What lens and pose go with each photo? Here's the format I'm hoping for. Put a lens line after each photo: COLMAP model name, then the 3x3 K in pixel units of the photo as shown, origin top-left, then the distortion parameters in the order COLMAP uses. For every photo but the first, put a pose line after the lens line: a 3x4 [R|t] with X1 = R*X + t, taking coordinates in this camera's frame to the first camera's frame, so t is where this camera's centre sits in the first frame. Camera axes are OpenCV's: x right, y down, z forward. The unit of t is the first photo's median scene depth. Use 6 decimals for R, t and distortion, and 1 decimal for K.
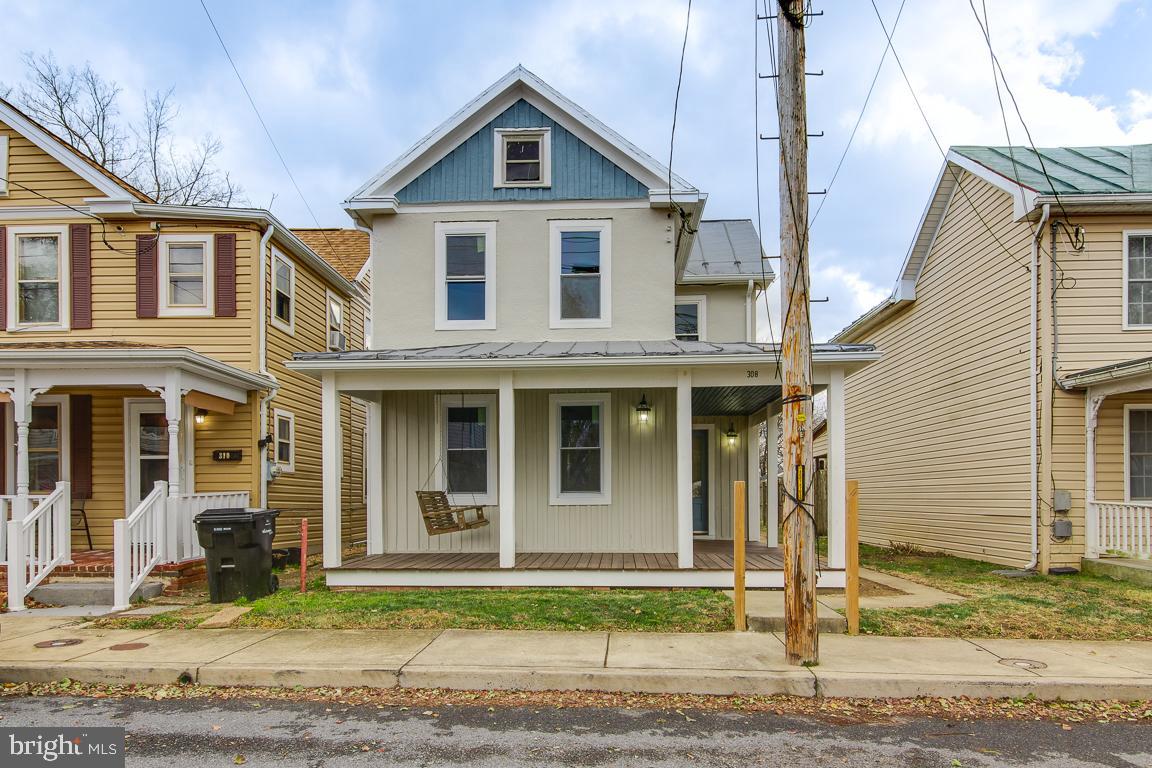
lens RADIAL K [[588.5, 0, 583.3], [0, 588.5, 366.6], [0, 0, 1]] dist [0.002992, 0.001117]
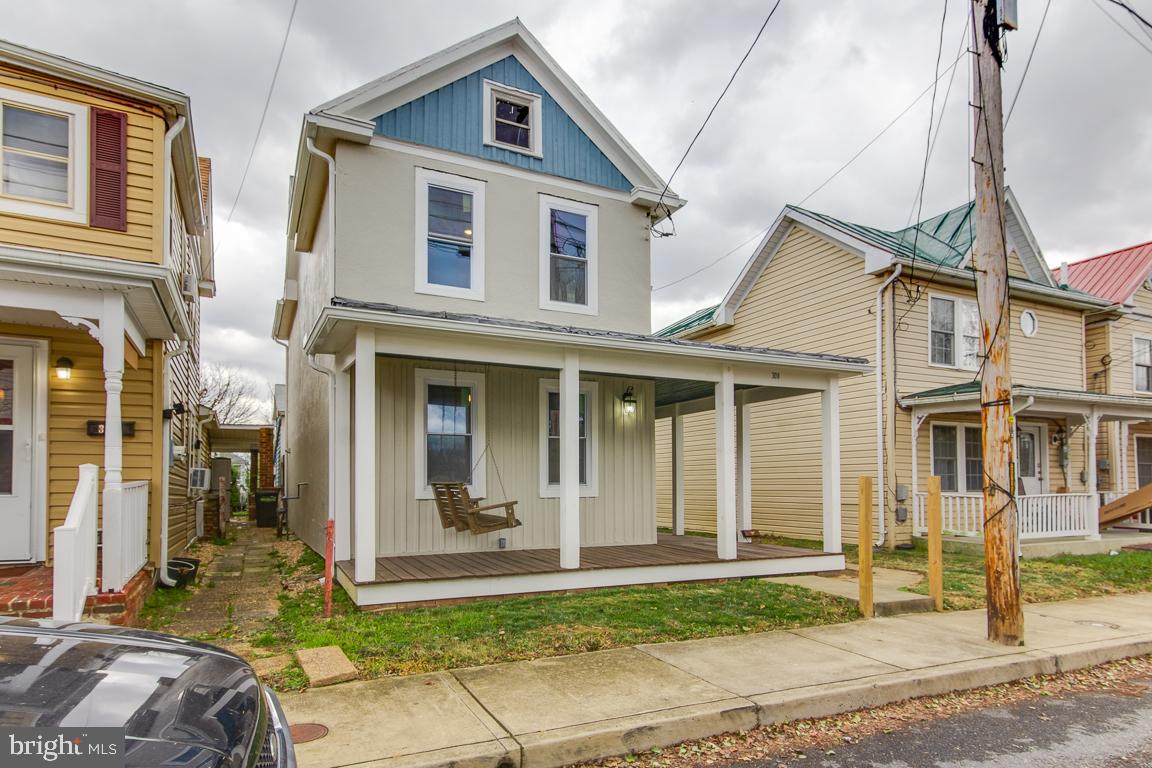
lens RADIAL K [[559.5, 0, 464.5], [0, 559.5, 364.8], [0, 0, 1]] dist [0.011830, 0.001089]
pose [[0.906254, 0.091576, 0.412696, -0.548264], [-0.092527, 0.995552, -0.017726, 0.053565], [-0.412483, -0.022121, 0.910697, 0.248876]]
